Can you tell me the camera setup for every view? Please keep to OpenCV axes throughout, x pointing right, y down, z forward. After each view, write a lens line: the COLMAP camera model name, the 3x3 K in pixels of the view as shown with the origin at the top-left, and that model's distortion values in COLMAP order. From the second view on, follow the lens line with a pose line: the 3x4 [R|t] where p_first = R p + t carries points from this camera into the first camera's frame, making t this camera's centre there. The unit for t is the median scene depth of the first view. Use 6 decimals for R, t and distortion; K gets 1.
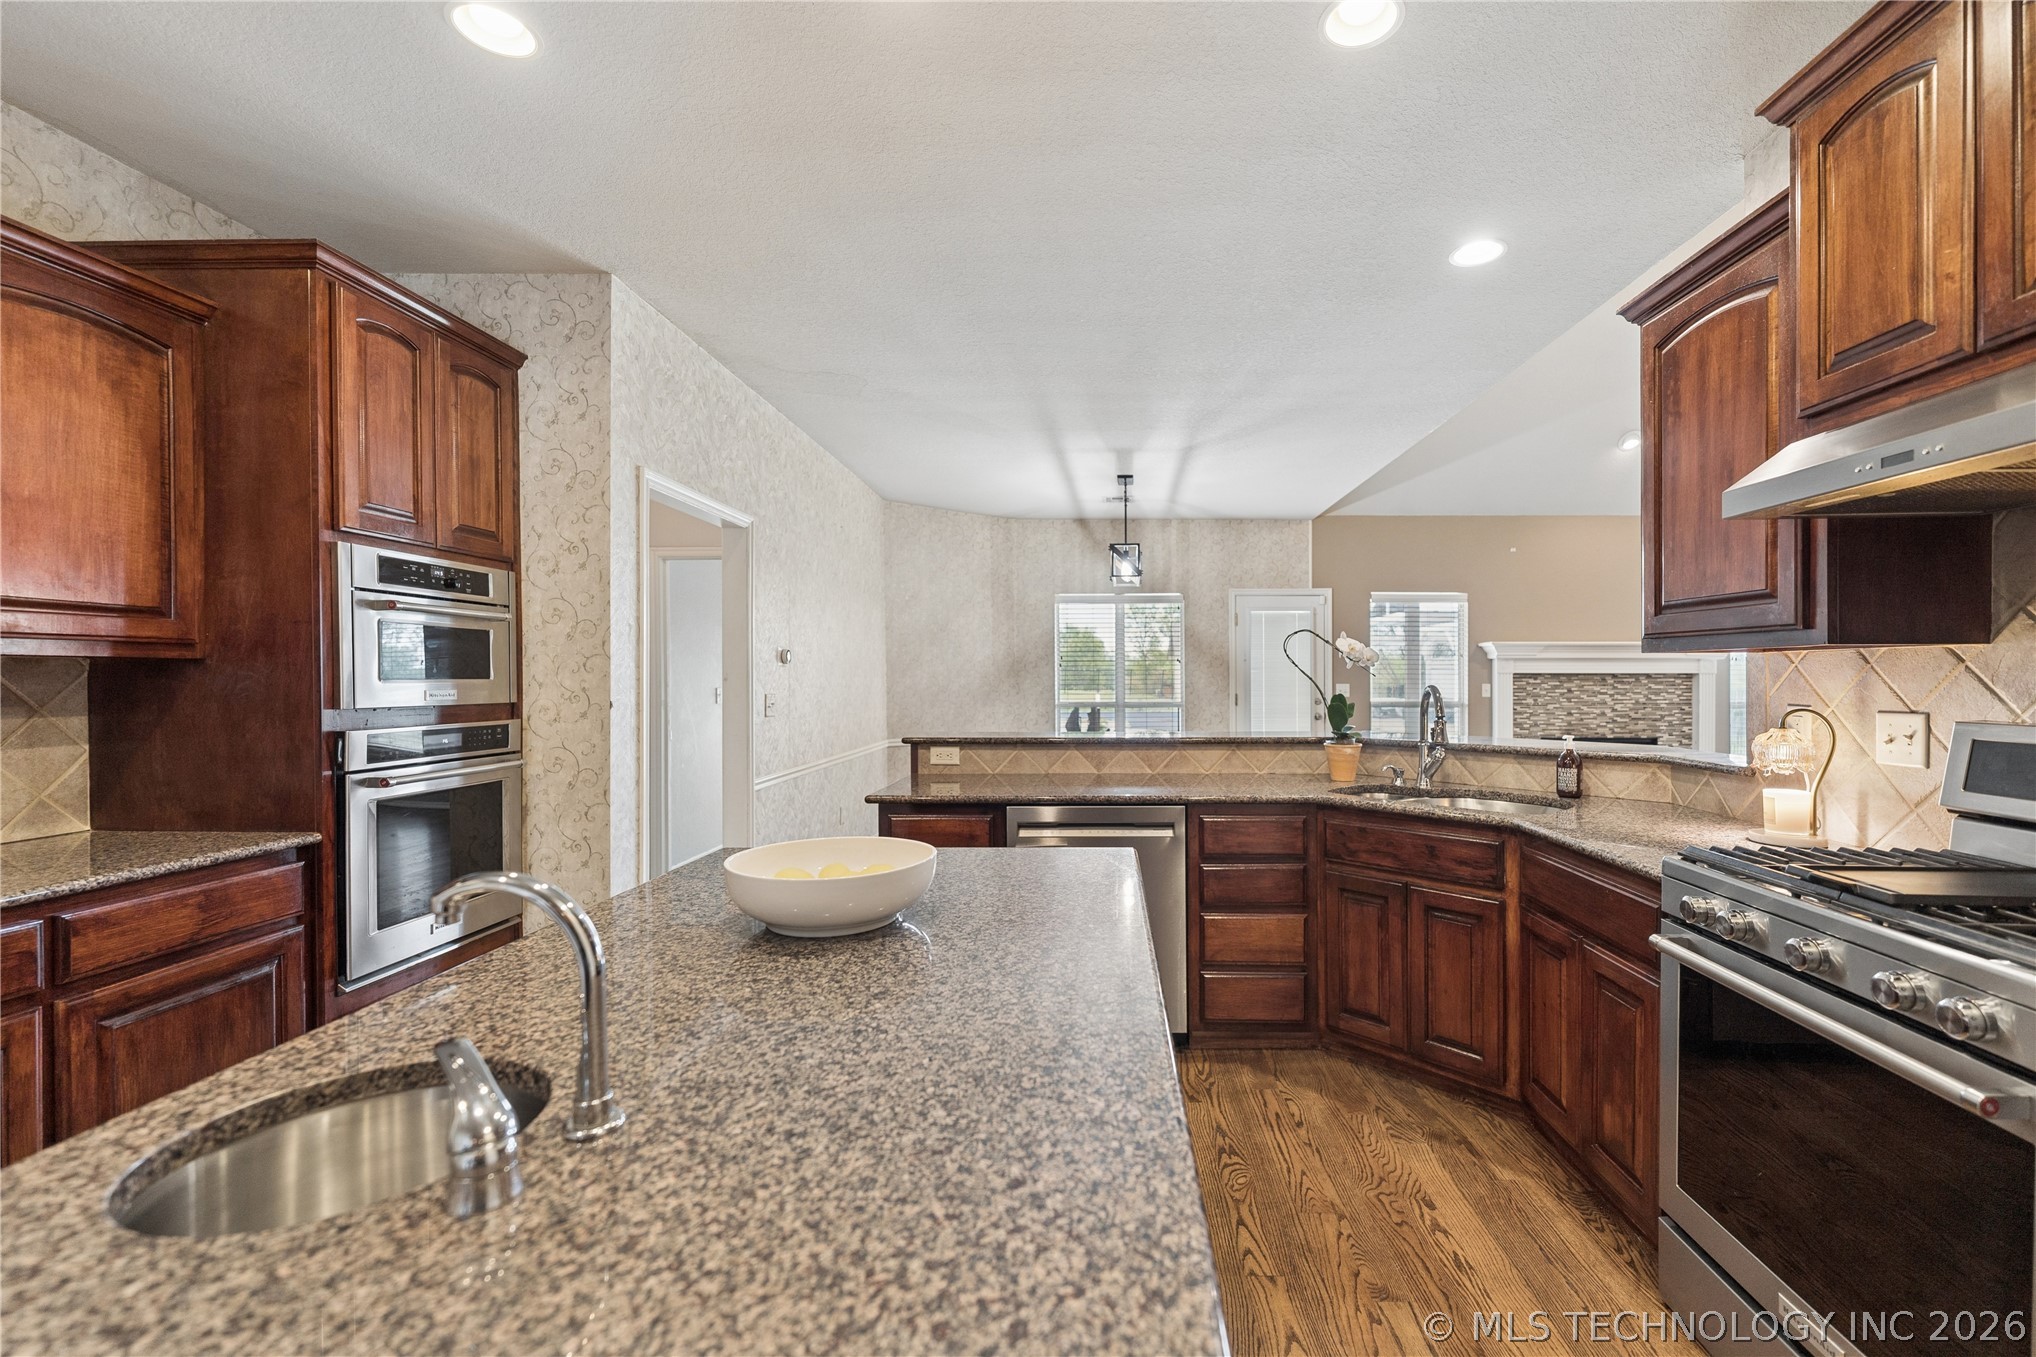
lens RADIAL K [[852.7, 0, 1104.9], [0, 852.7, 681.2], [0, 0, 1]] dist [0.002133, -0.000163]
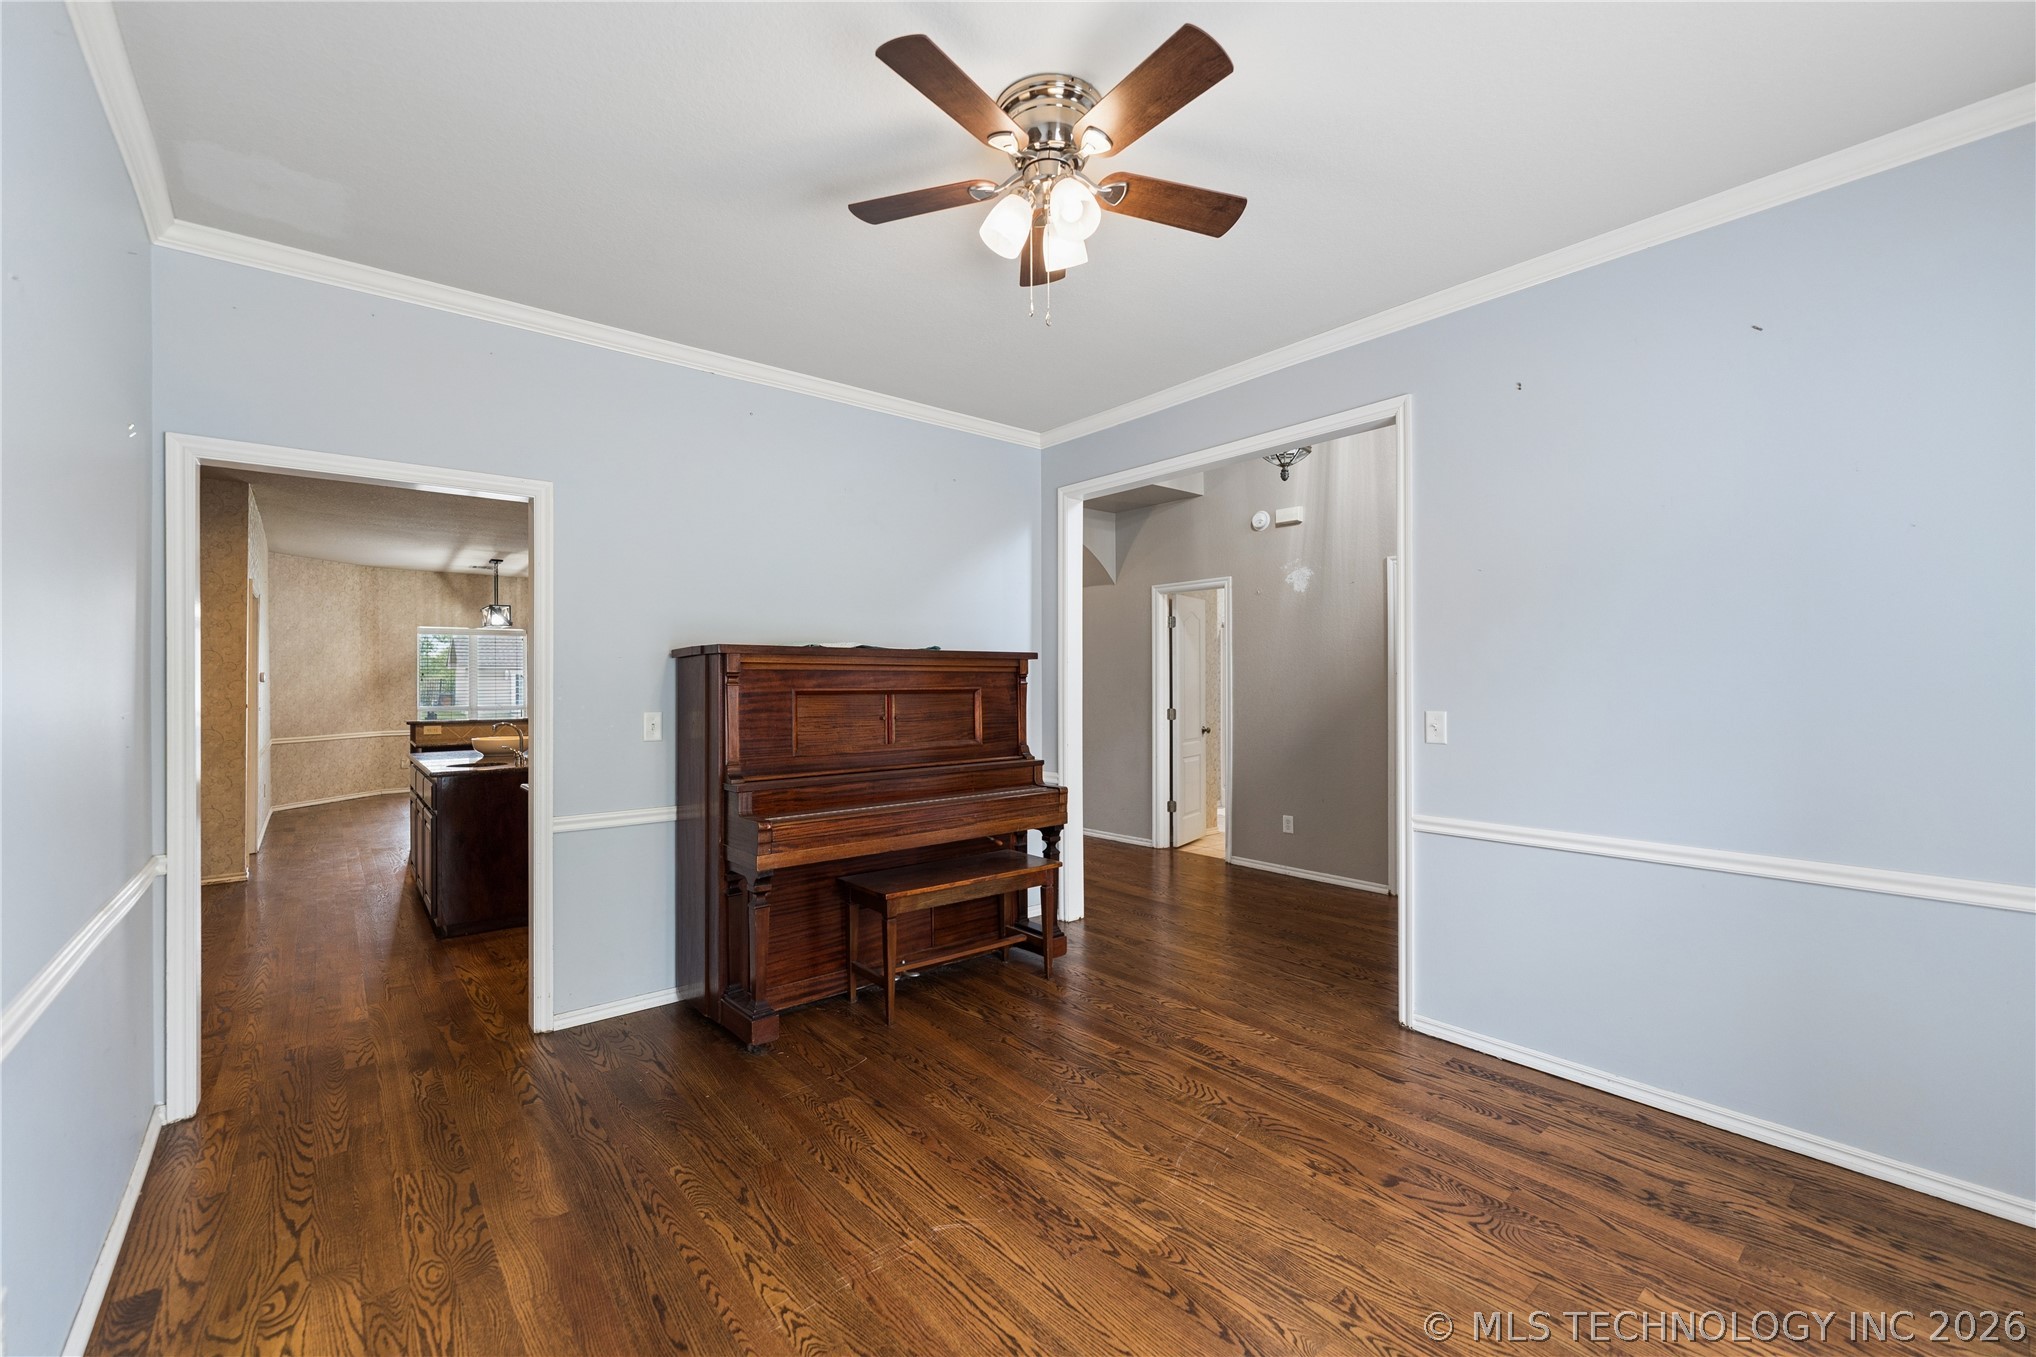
lens RADIAL K [[827.3, 0, 1005.4], [0, 827.3, 683.8], [0, 0, 1]] dist [-0.001335, -0.000173]
pose [[0.773390, 0.000215, 0.633931, -0.438318], [0.003840, 0.999980, -0.005023, -0.006577], [-0.633919, 0.006319, 0.773373, -1.537974]]
